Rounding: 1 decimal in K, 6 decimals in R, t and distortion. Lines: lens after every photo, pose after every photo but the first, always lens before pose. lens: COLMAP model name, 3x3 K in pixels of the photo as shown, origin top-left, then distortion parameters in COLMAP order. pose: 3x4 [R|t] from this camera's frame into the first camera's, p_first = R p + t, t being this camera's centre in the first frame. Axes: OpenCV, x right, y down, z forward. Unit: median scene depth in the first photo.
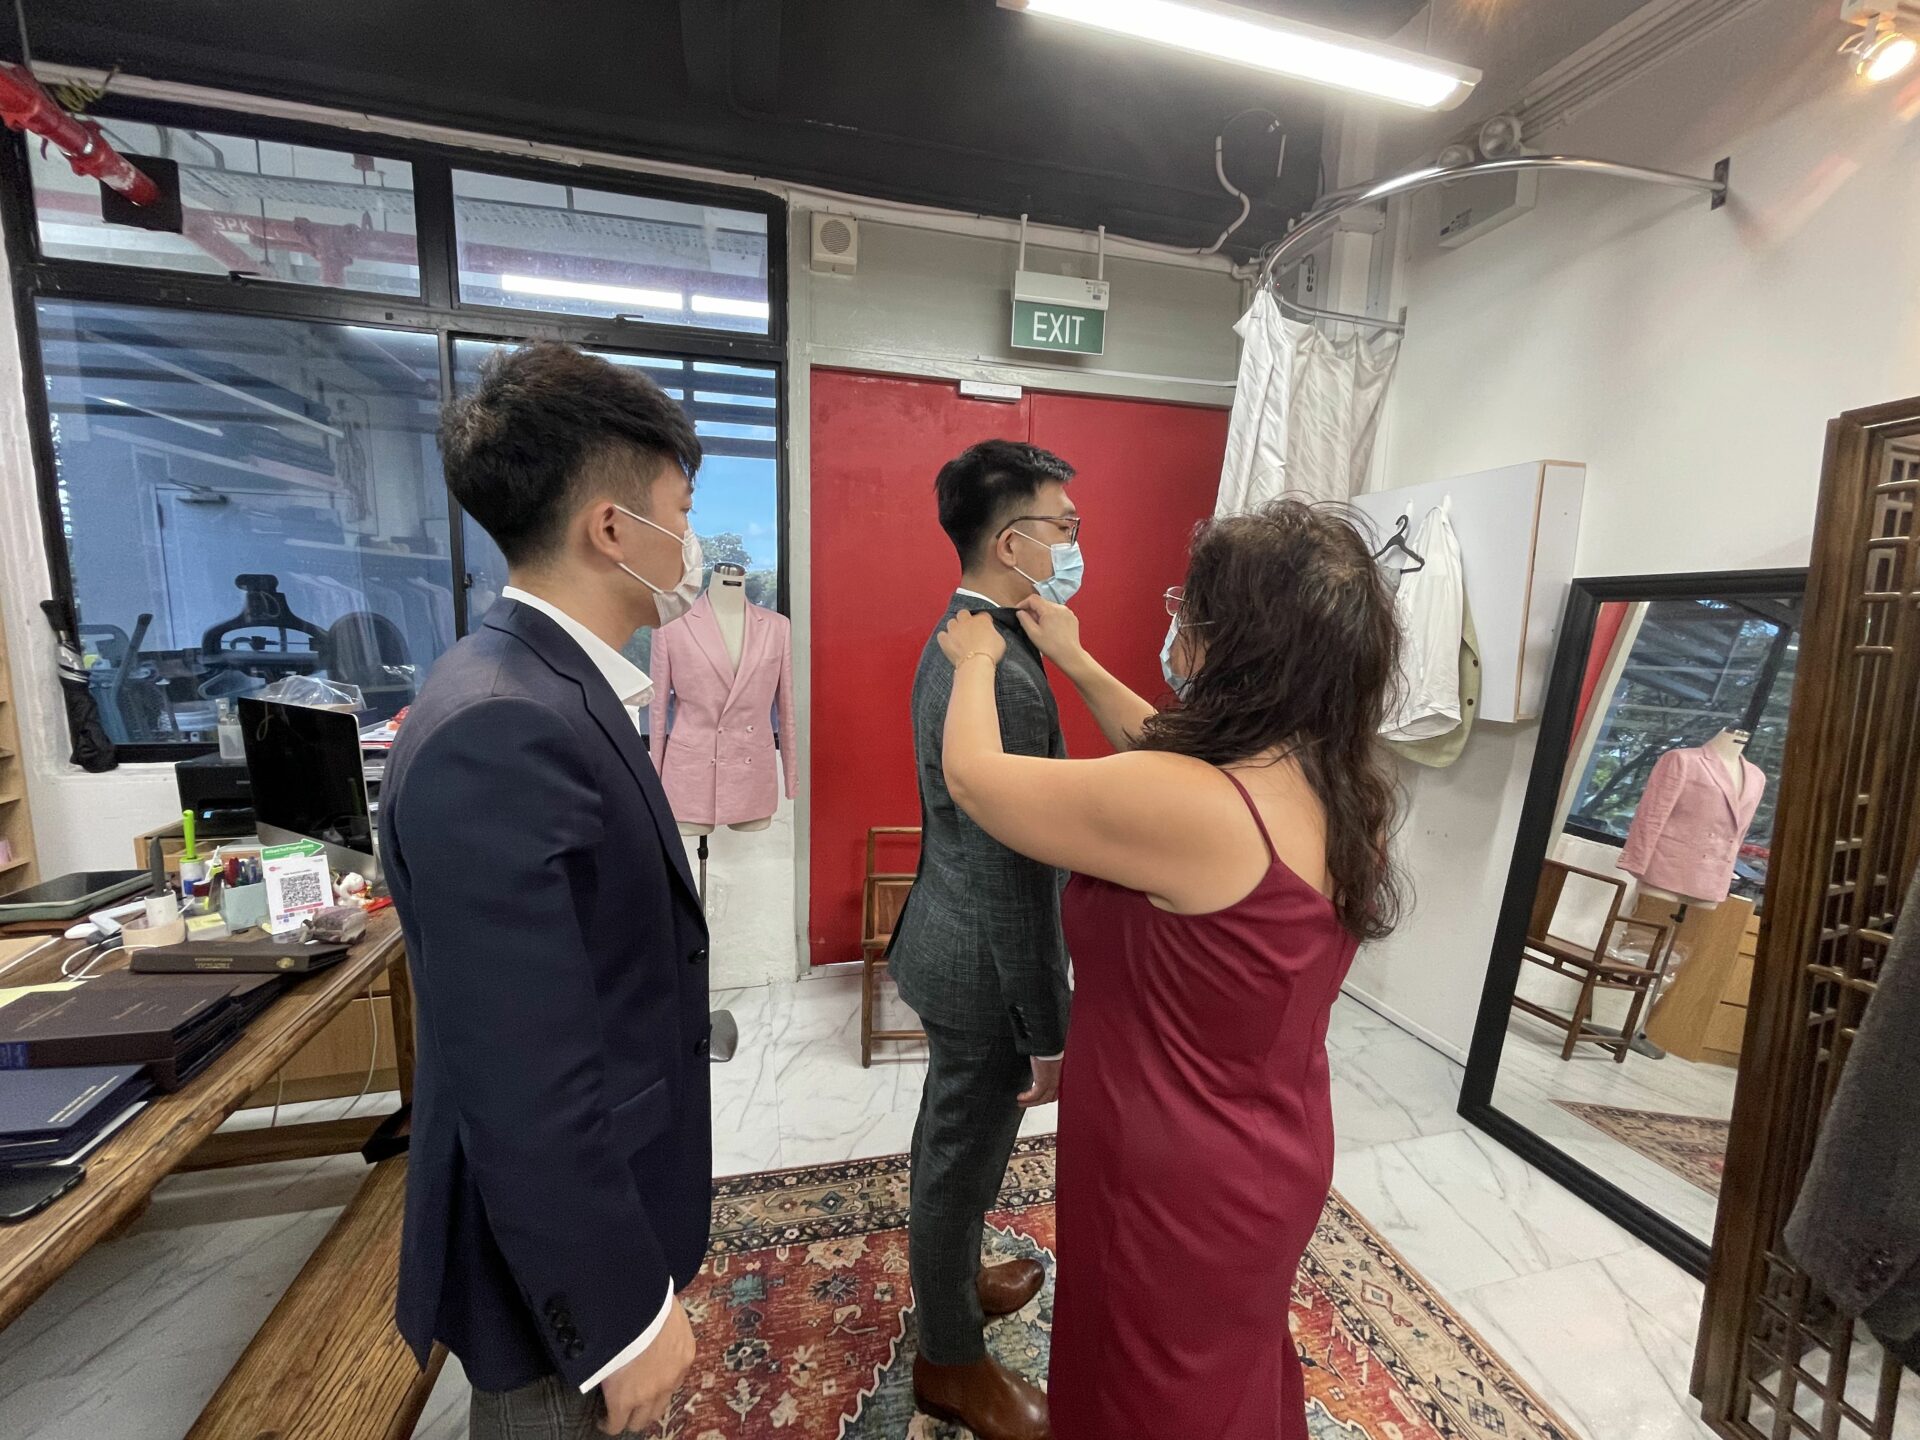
lens RADIAL K [[773.3, 0, 946.9], [0, 773.3, 713.6], [0, 0, 1]] dist [0.000267, -0.000891]
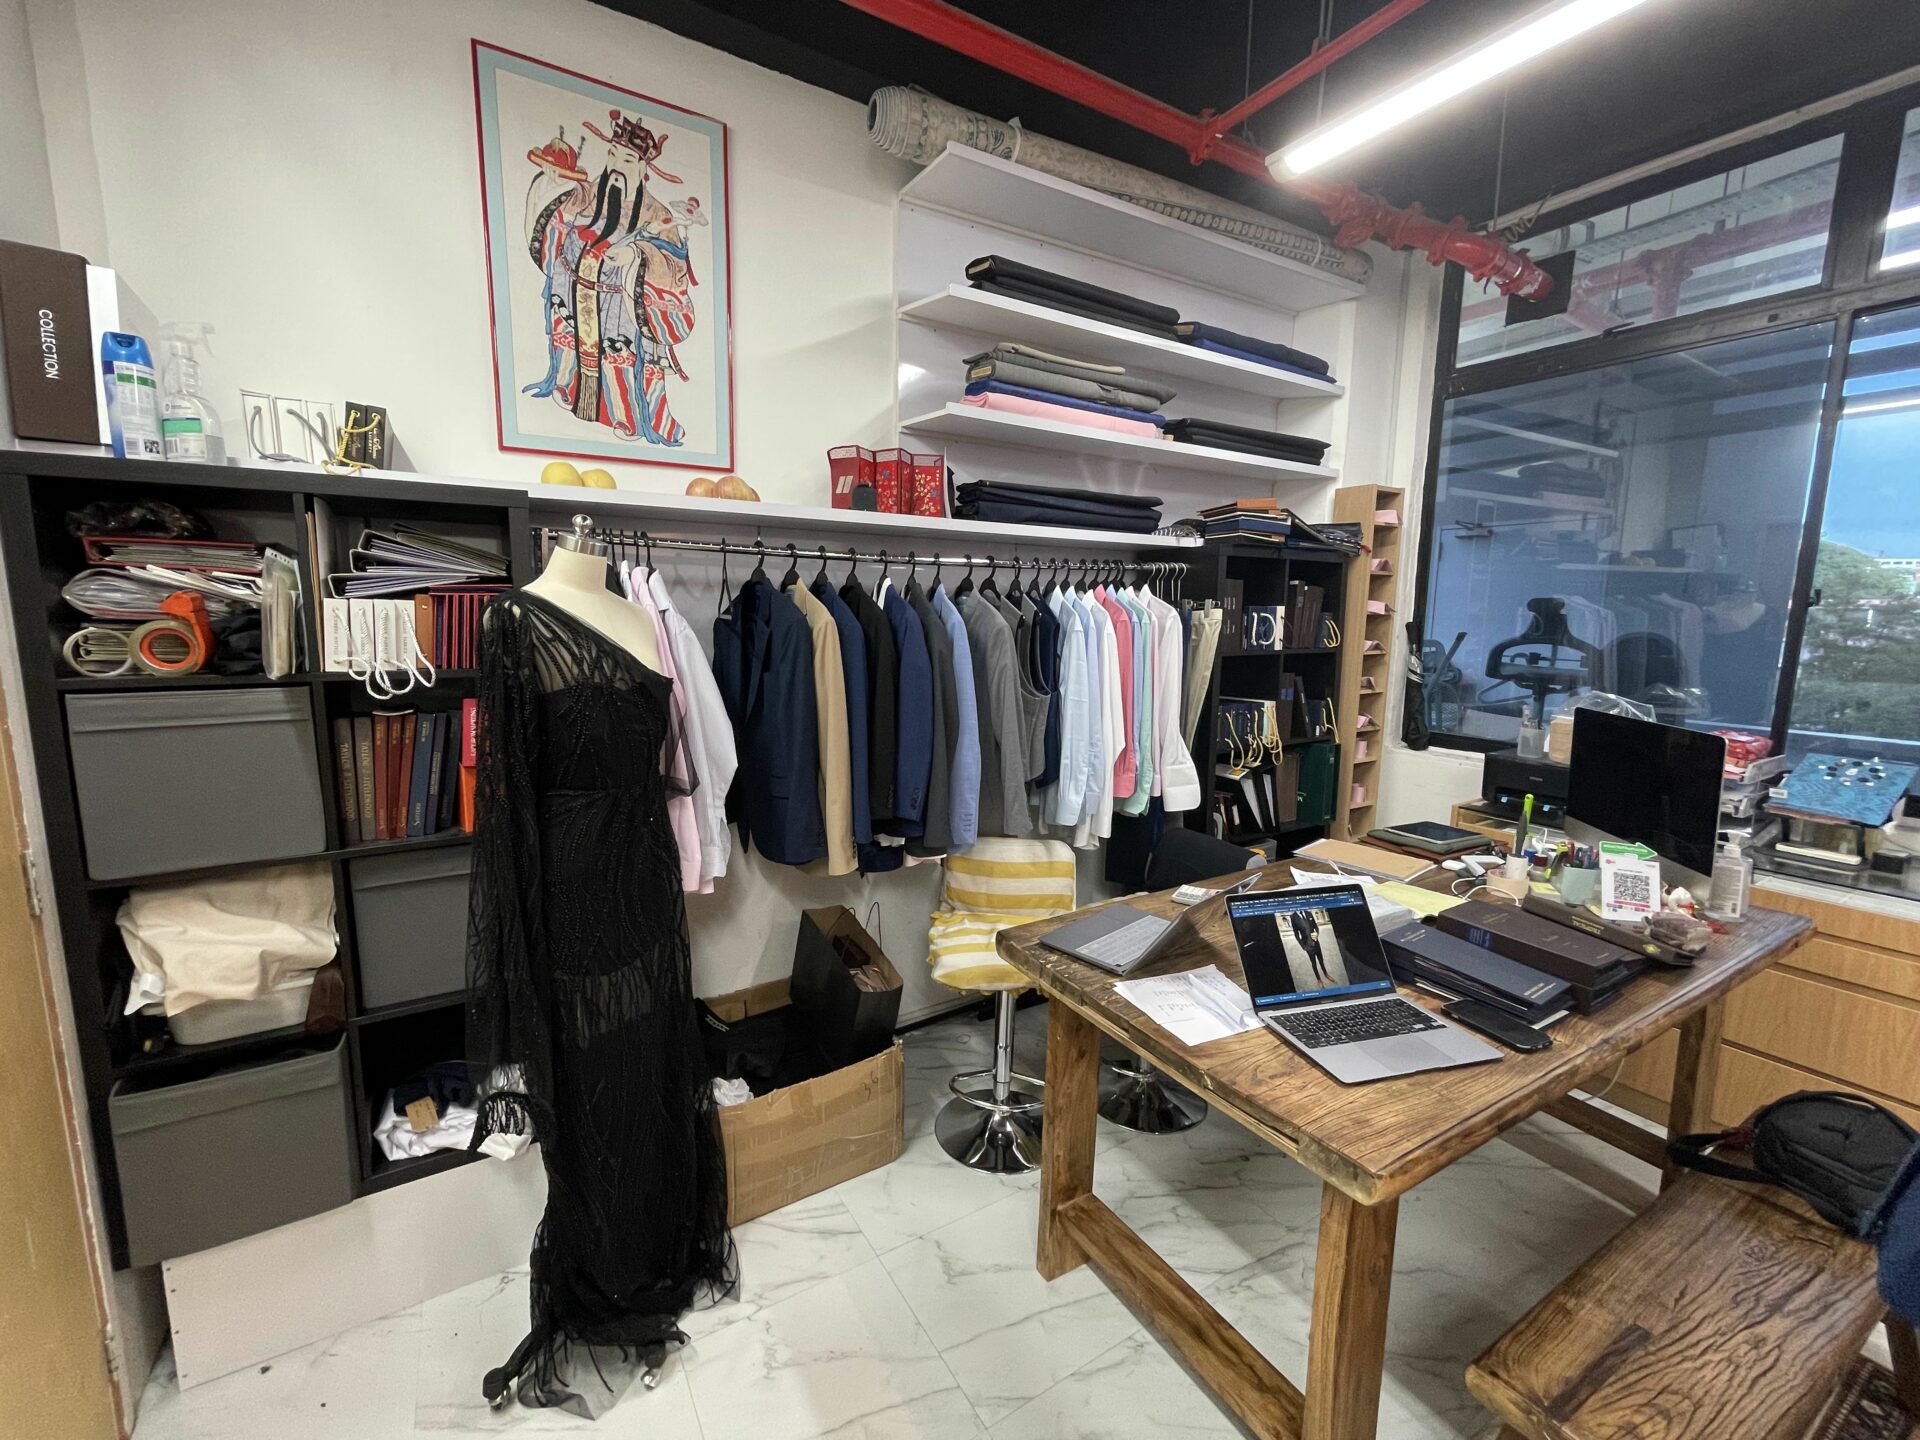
lens RADIAL K [[773.3, 0, 952.9], [0, 773.3, 717.2], [0, 0, 1]] dist [0.000267, -0.000891]
pose [[0.283950, 0.114546, -0.951972, -0.091164], [-0.129392, 0.988335, 0.080327, 0.024912], [0.950068, 0.100369, 0.295459, -0.257949]]
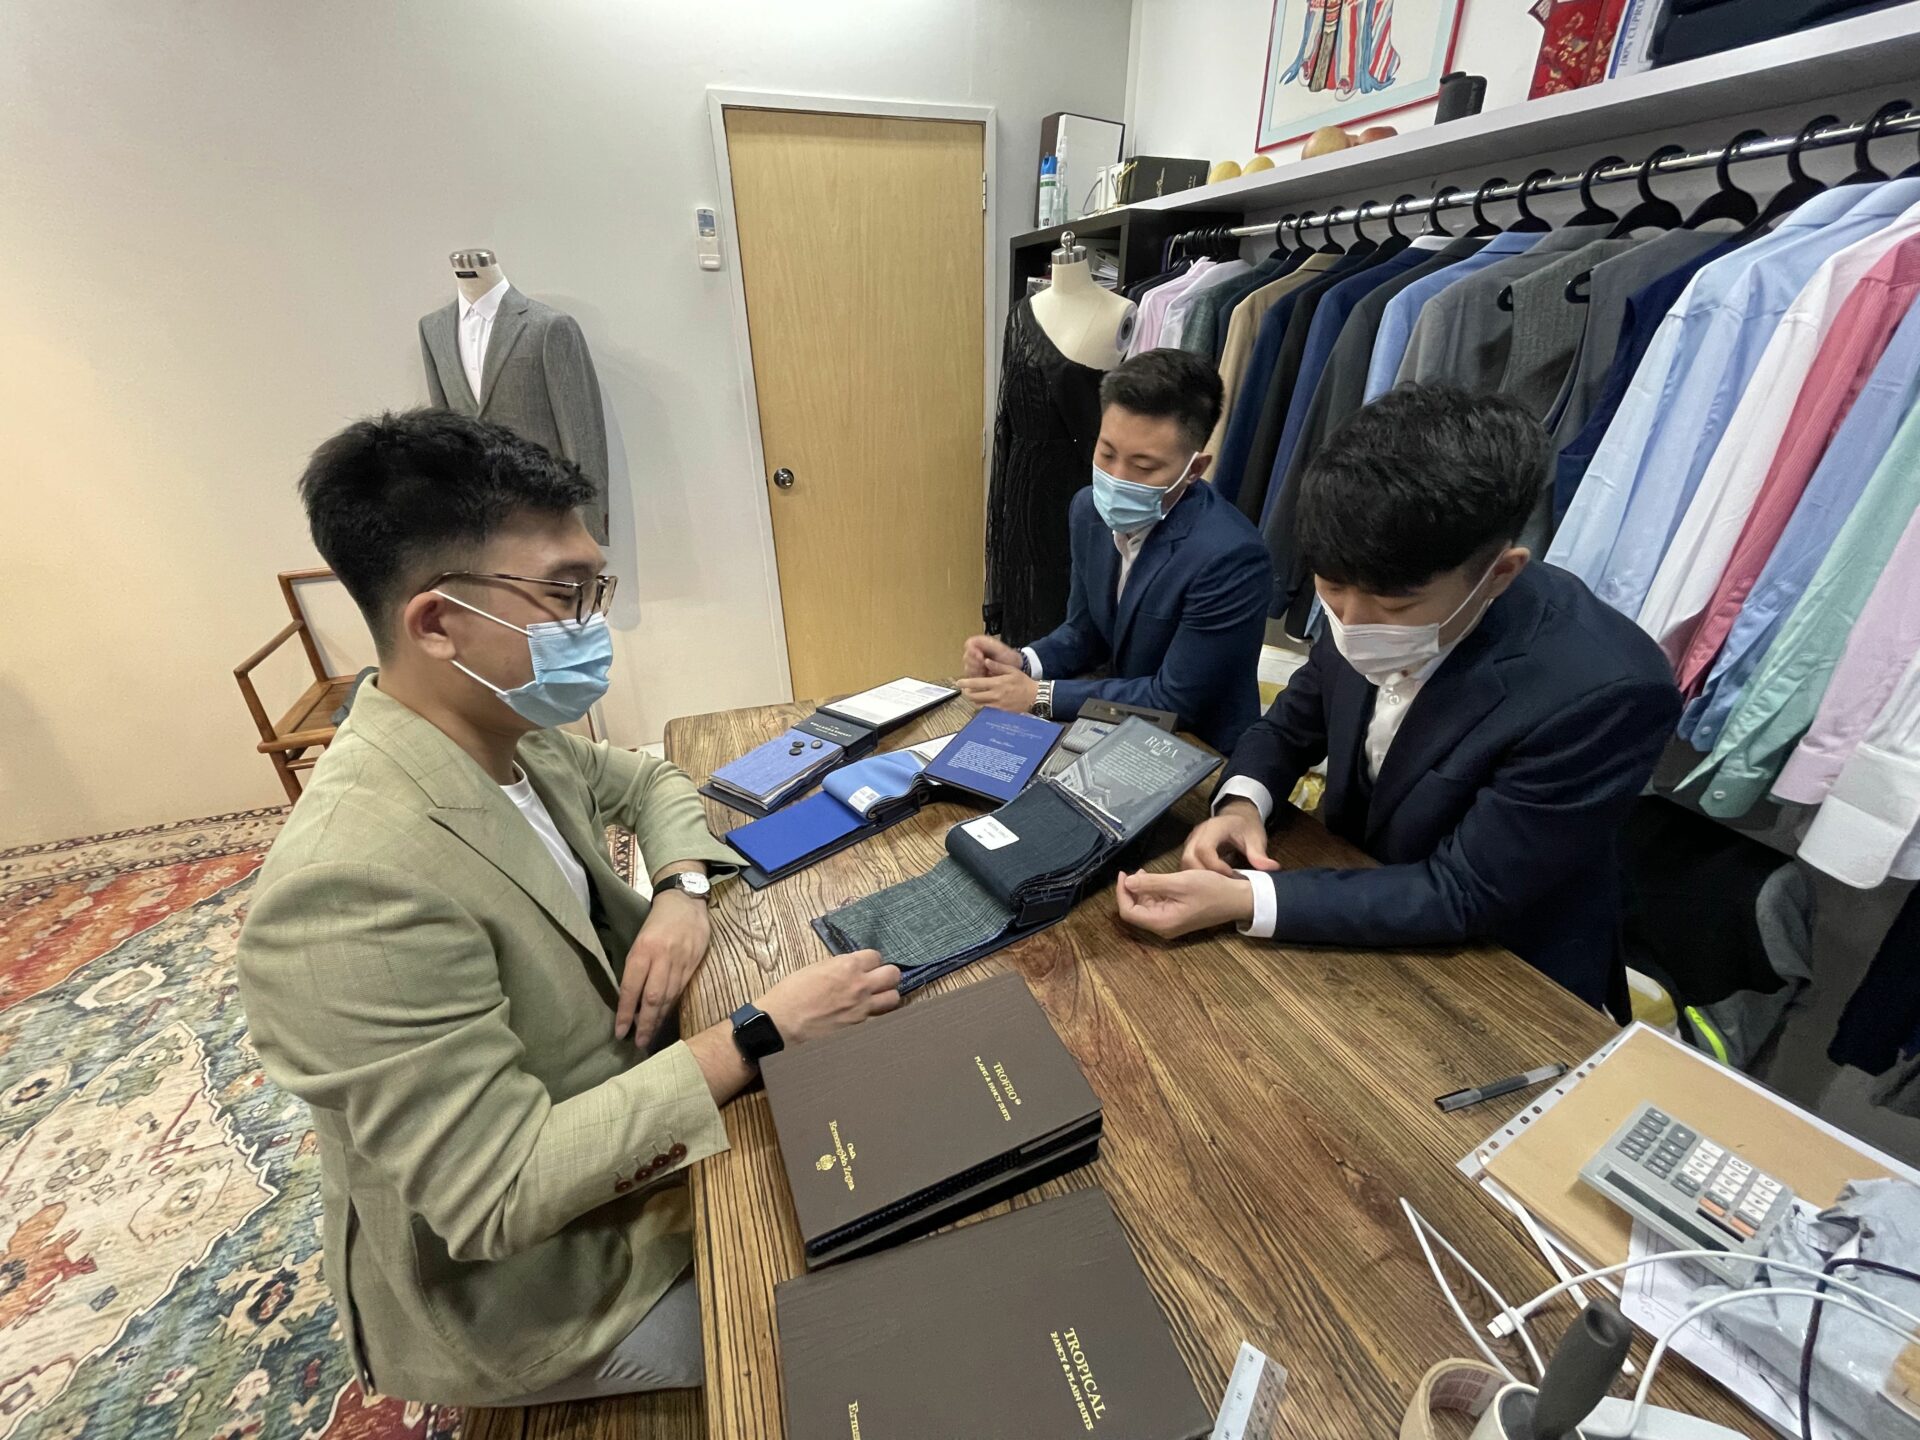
lens RADIAL K [[773.3, 0, 941.7], [0, 773.3, 718.1], [0, 0, 1]] dist [0.000267, -0.000891]
pose [[-0.993768, 0.047441, -0.100872, -0.712563], [-0.016521, 0.832243, 0.554165, -0.108148], [0.110240, 0.552378, -0.826272, 0.957228]]
